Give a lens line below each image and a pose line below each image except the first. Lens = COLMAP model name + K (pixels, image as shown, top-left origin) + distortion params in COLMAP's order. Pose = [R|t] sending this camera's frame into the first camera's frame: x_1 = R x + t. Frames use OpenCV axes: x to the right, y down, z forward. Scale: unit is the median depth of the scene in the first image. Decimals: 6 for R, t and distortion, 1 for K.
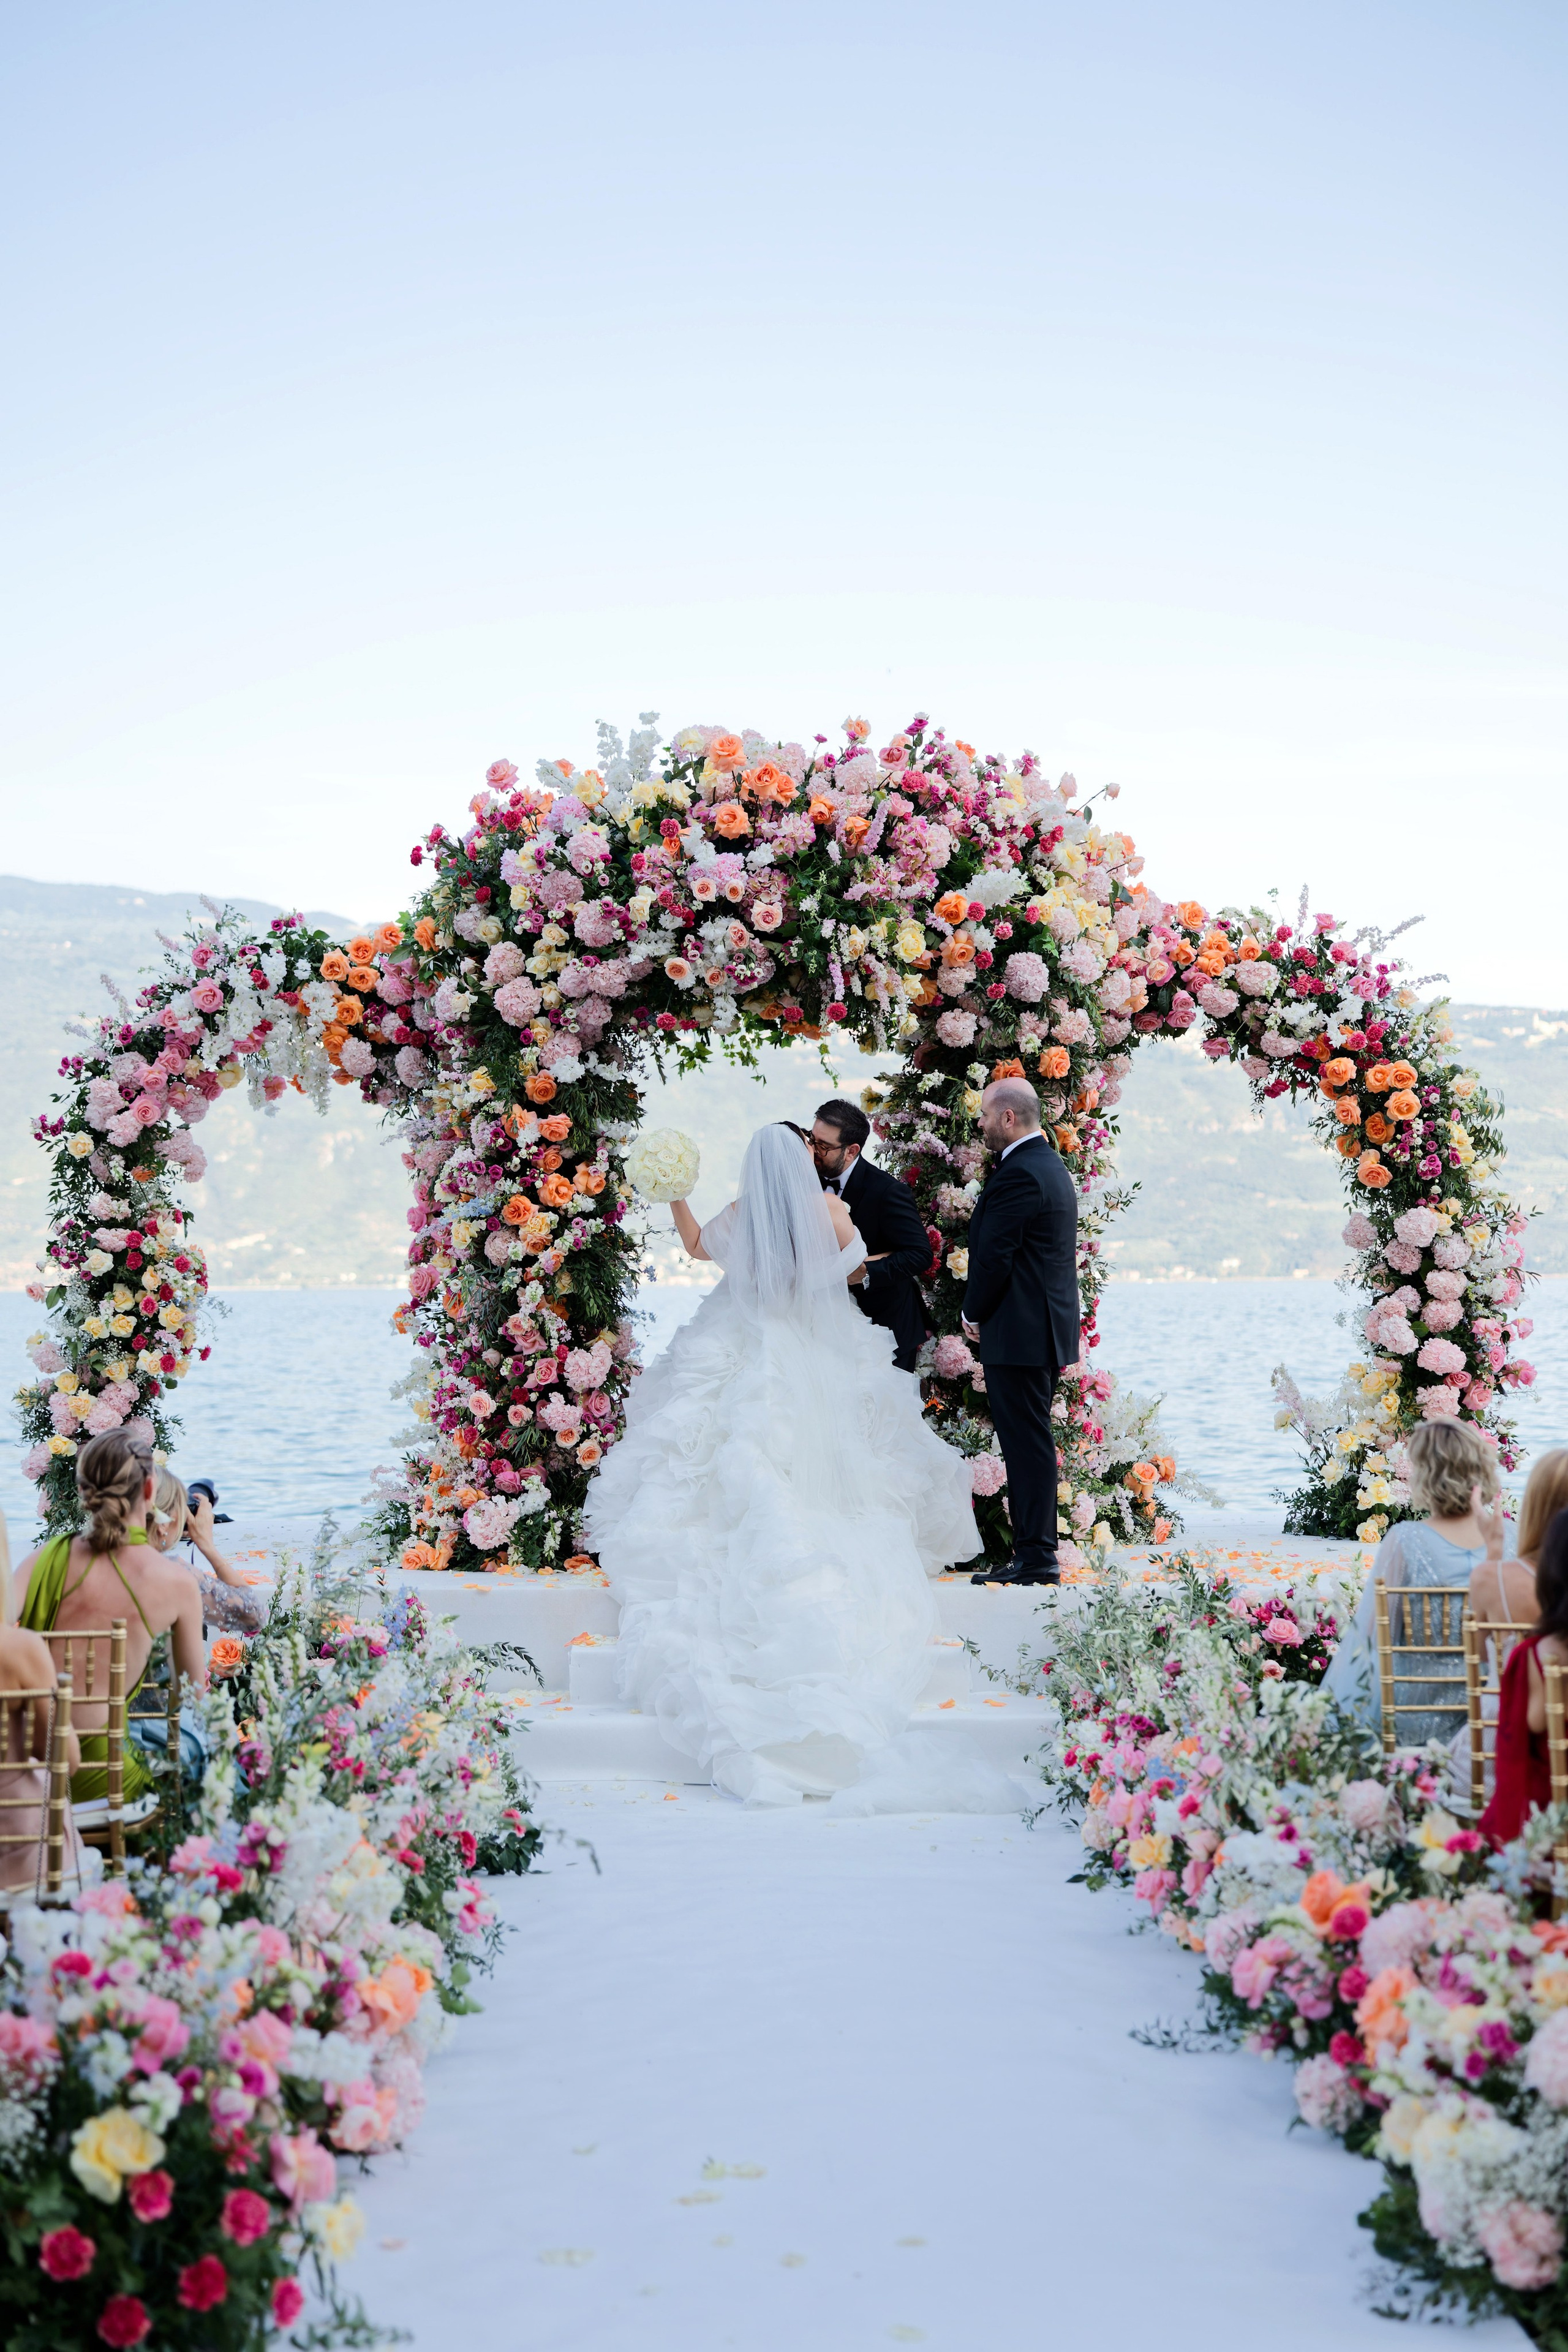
lens RADIAL K [[3338.2, 0, 752.2], [0, 3338.2, 1203.1], [0, 0, 1]] dist [0.078973, 0.000000]
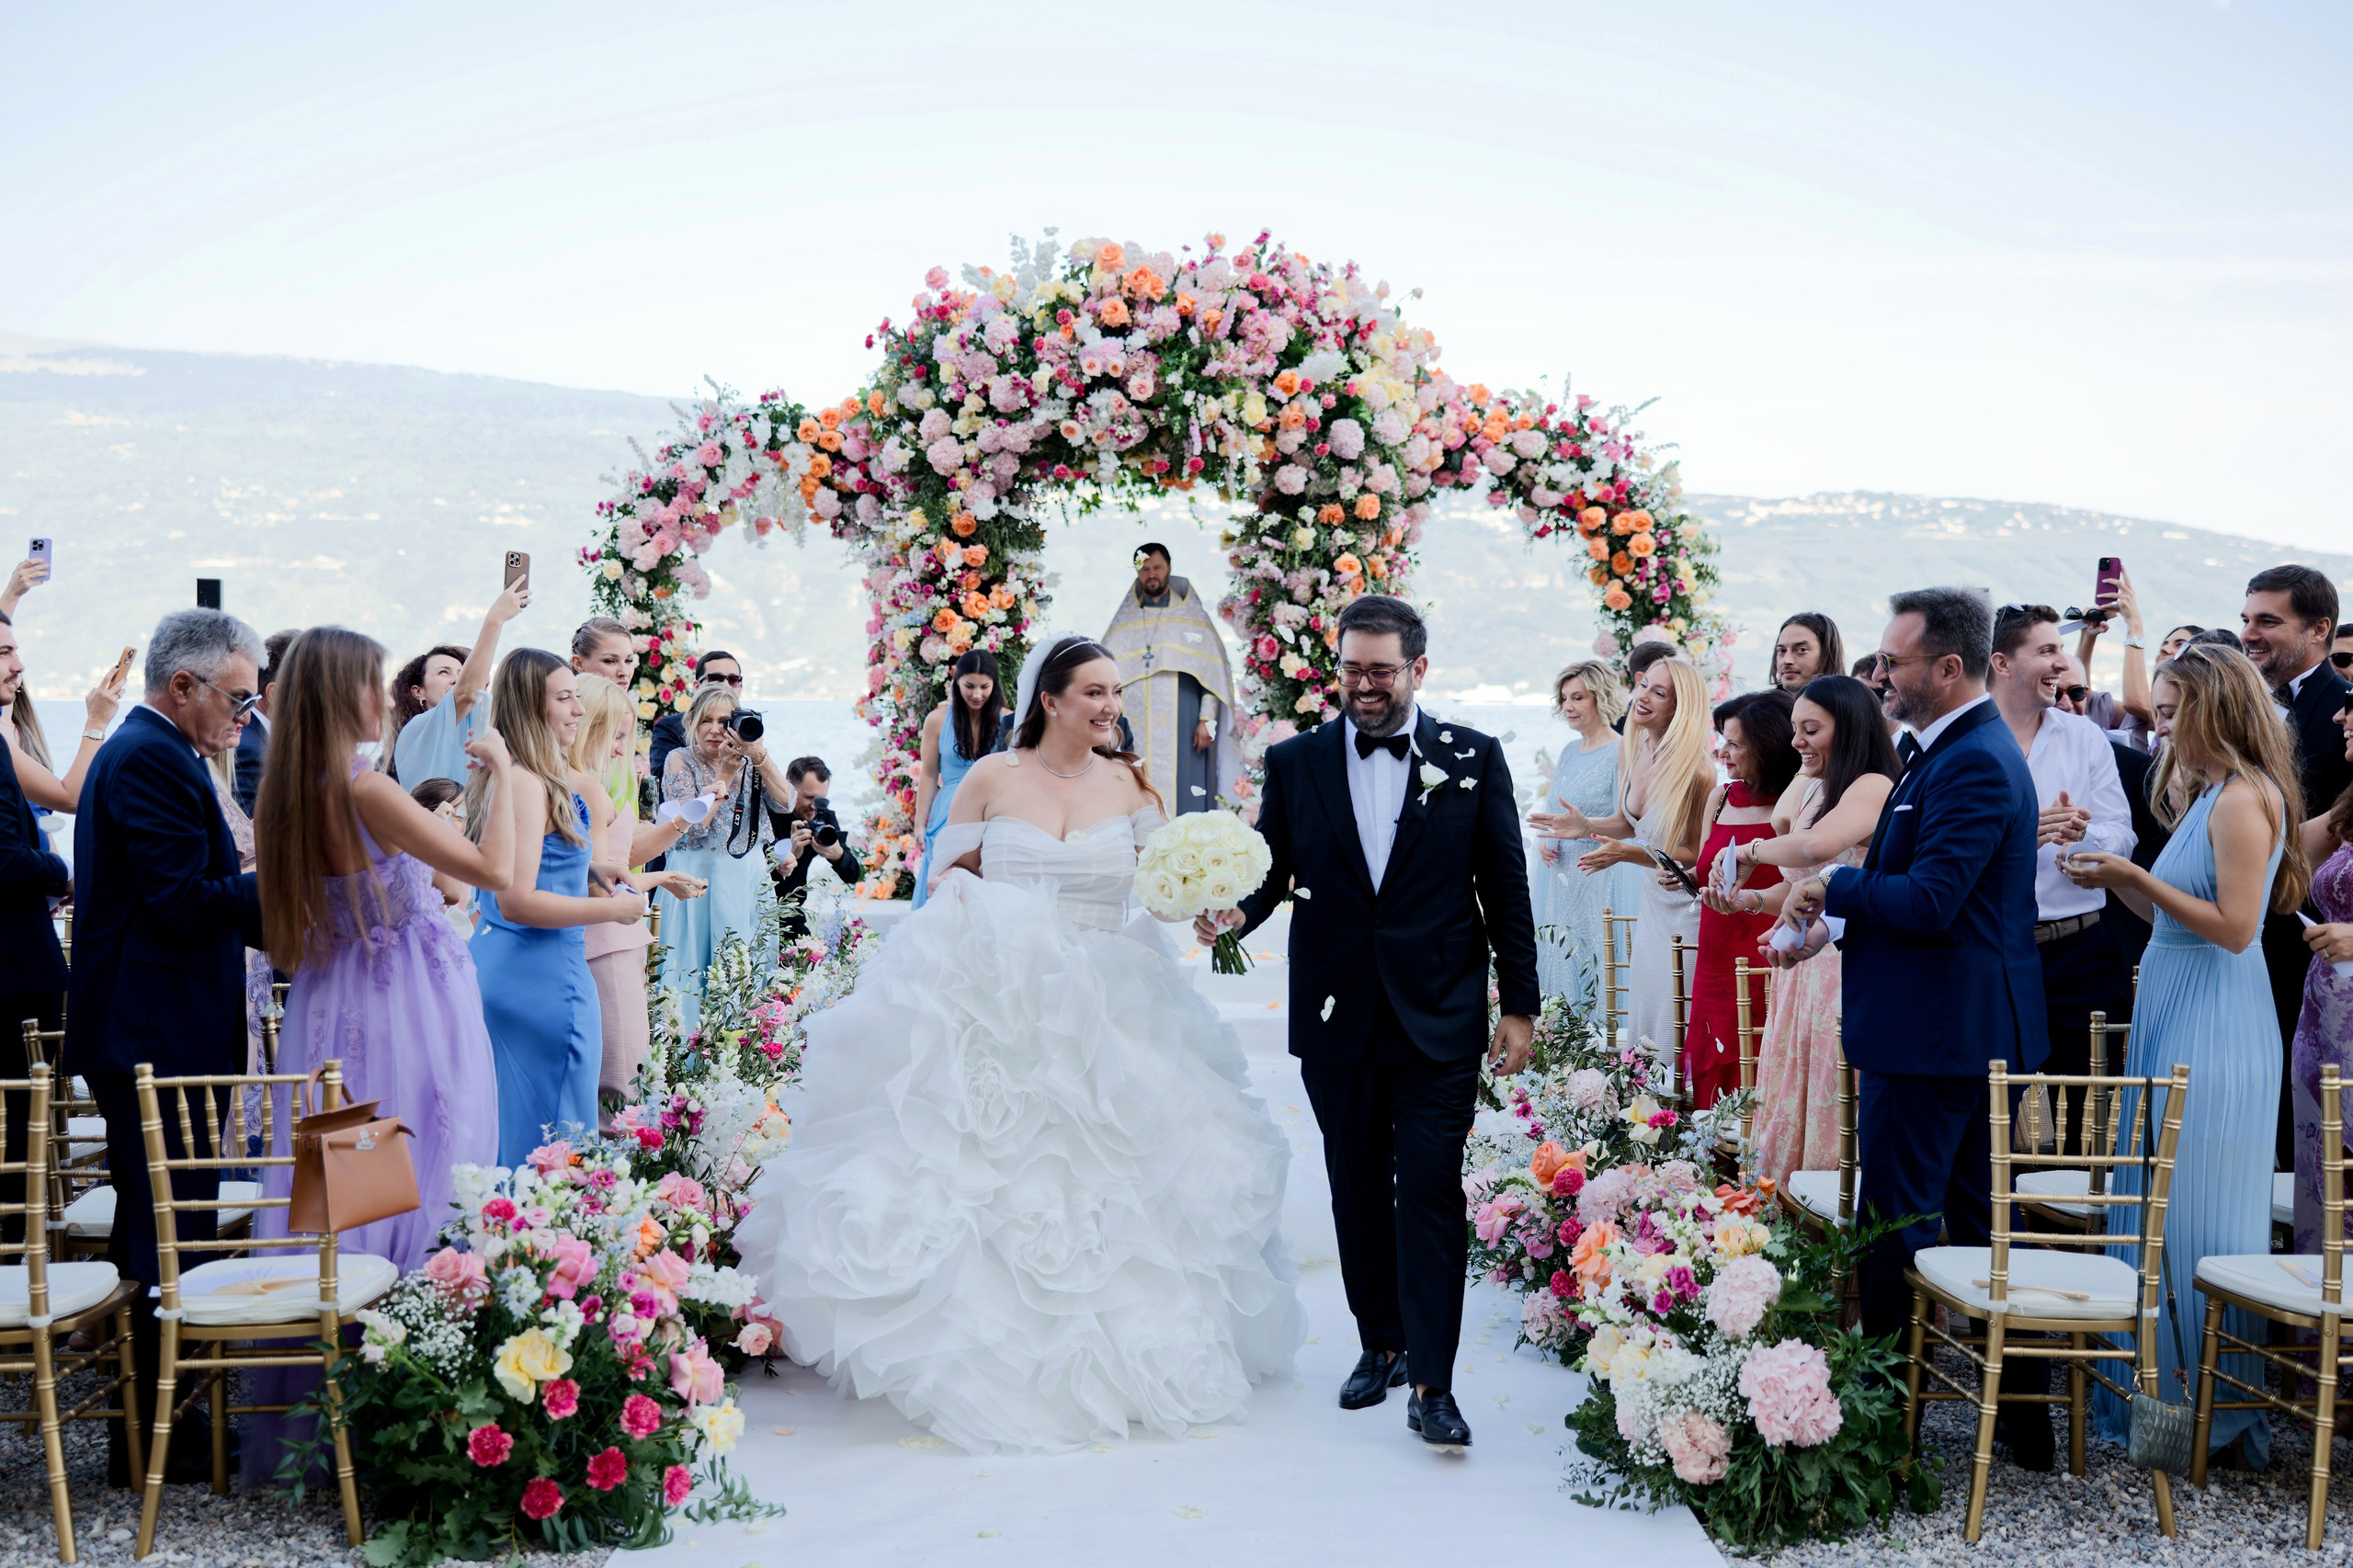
lens RADIAL K [[2463.7, 0, 1128.0], [0, 2463.7, 822.4], [0, 0, 1]] dist [0.030181, 0.000000]
pose [[0.999848, 0.008221, -0.015401, 0.014867], [-0.007048, 0.997179, 0.074733, 0.008214], [0.015972, -0.074613, 0.997085, 0.053793]]
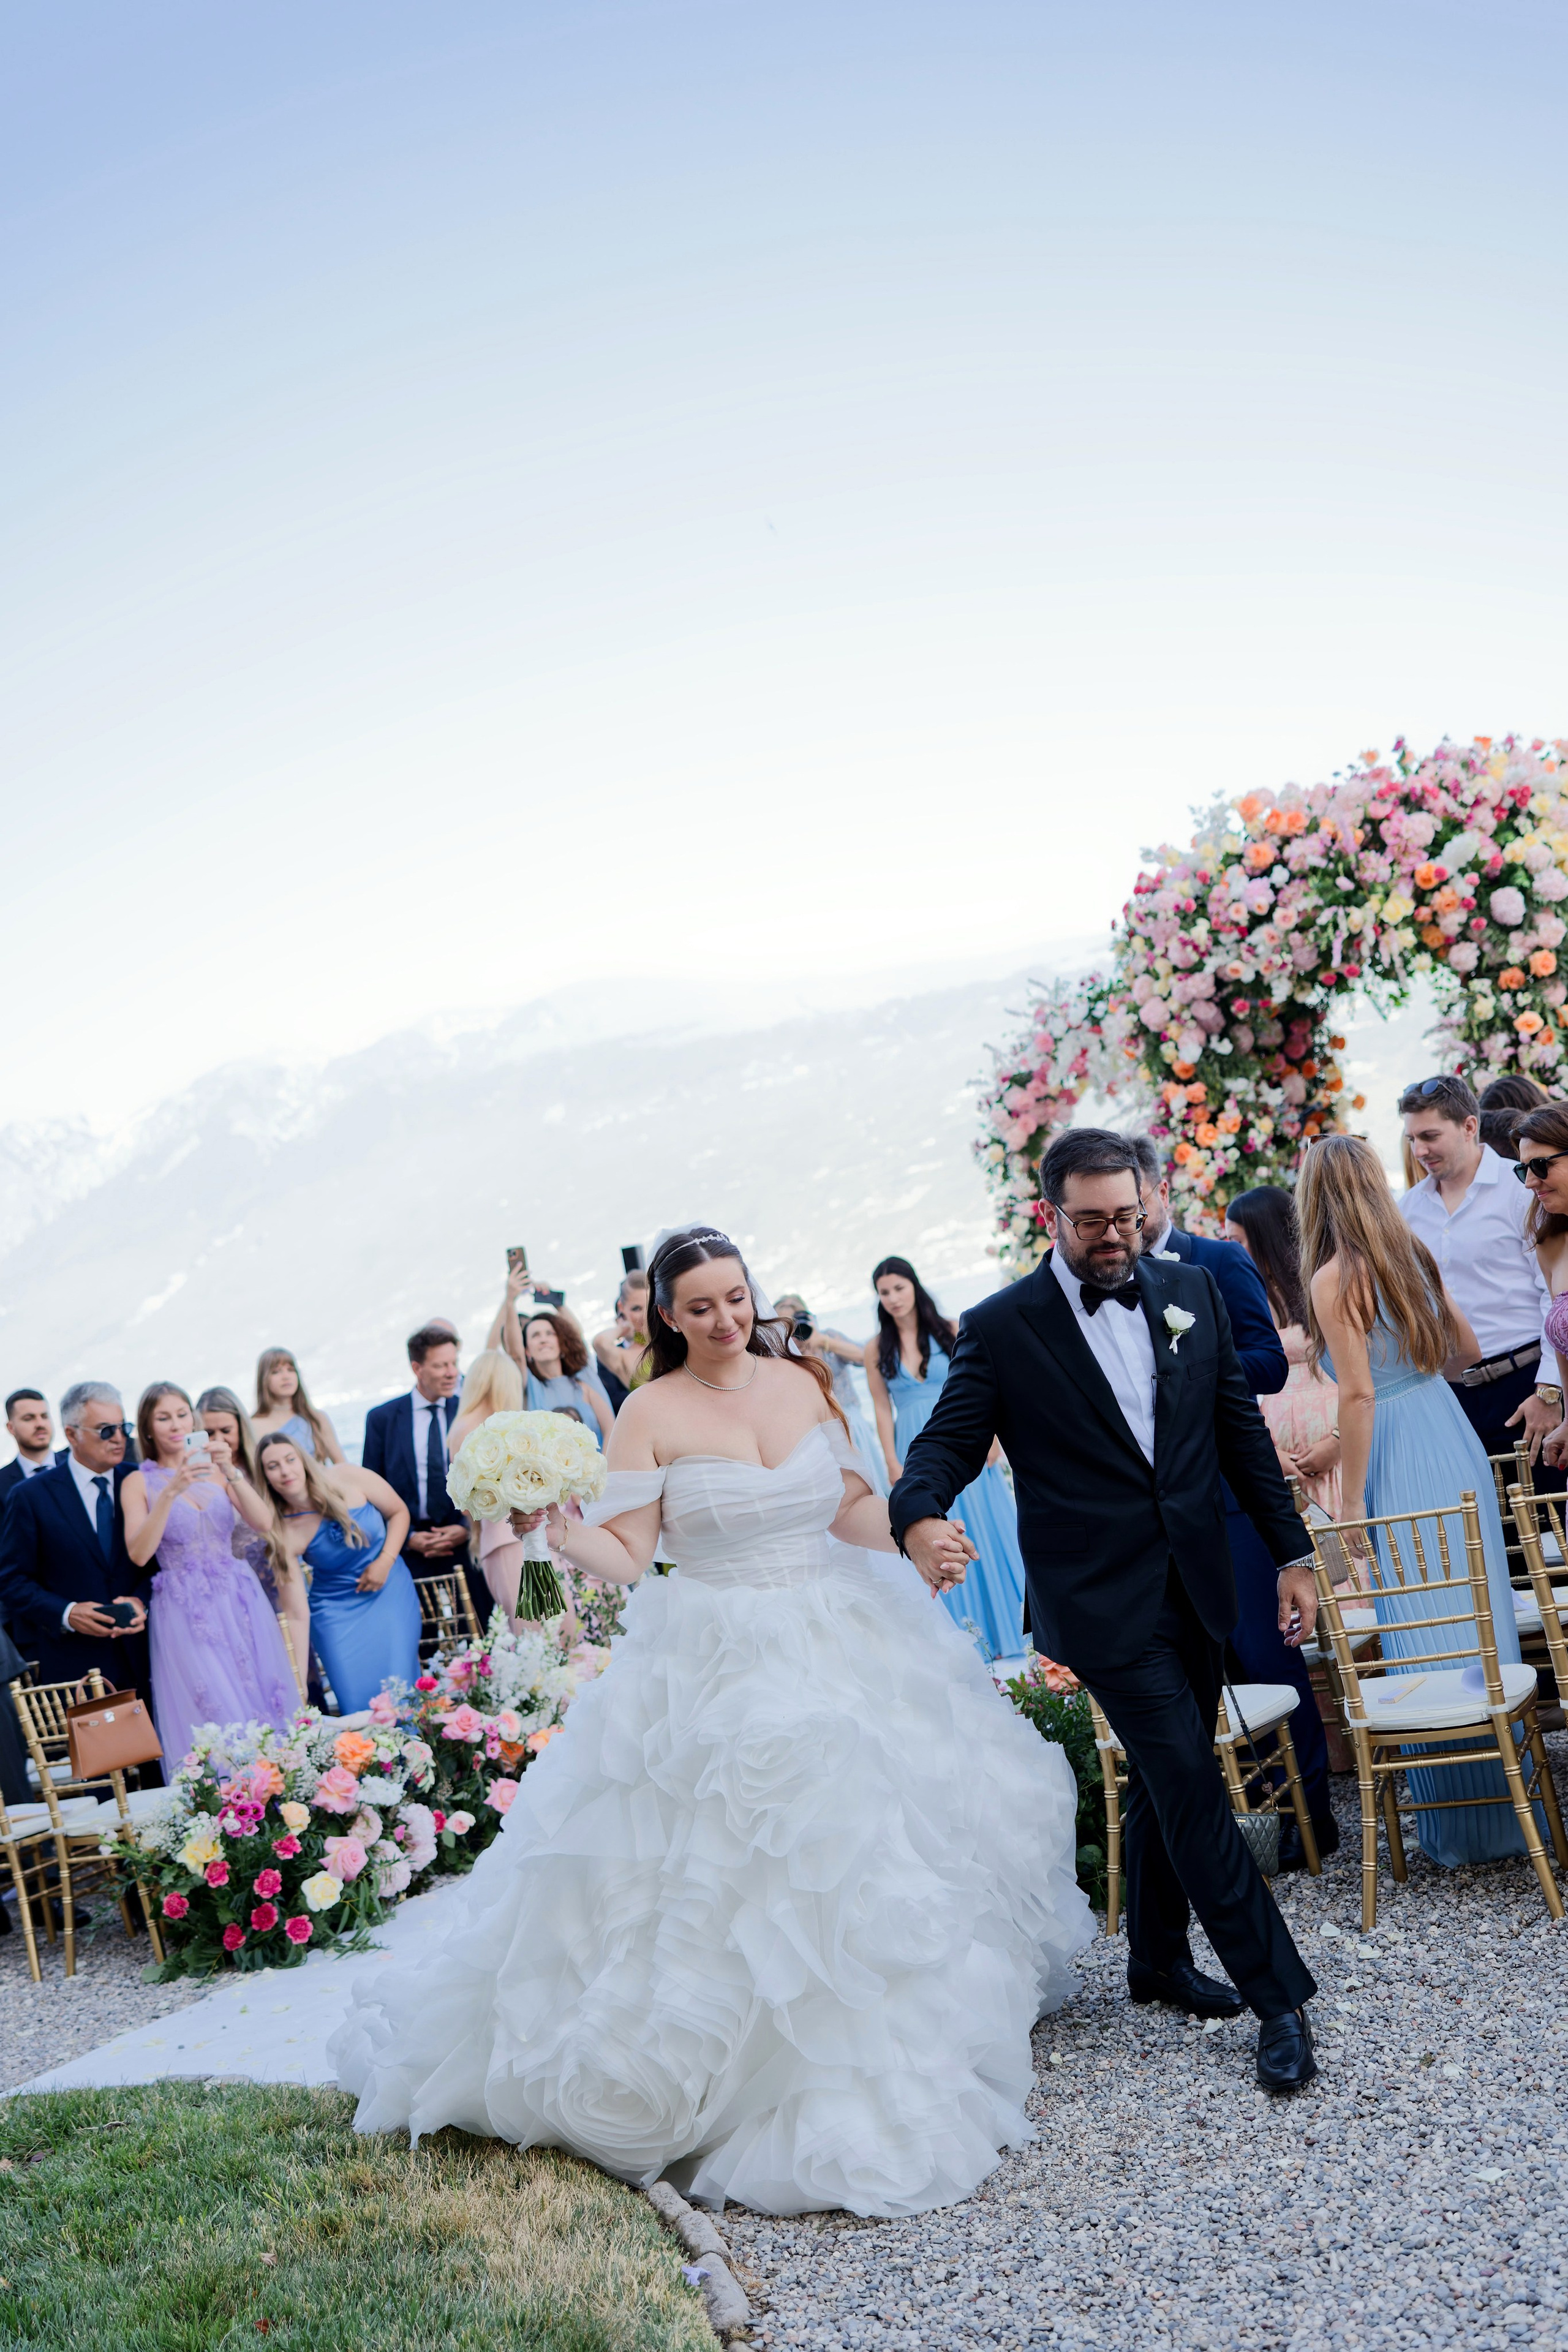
lens RADIAL K [[2360.7, 0, 768.0], [0, 2360.7, 1187.2], [0, 0, 1]] dist [0.116394, 0.000000]
pose [[0.819141, -0.188280, -0.541810, 0.339167], [0.206034, 0.978132, -0.028409, 0.008315], [0.535311, -0.088361, 0.840021, 0.029147]]
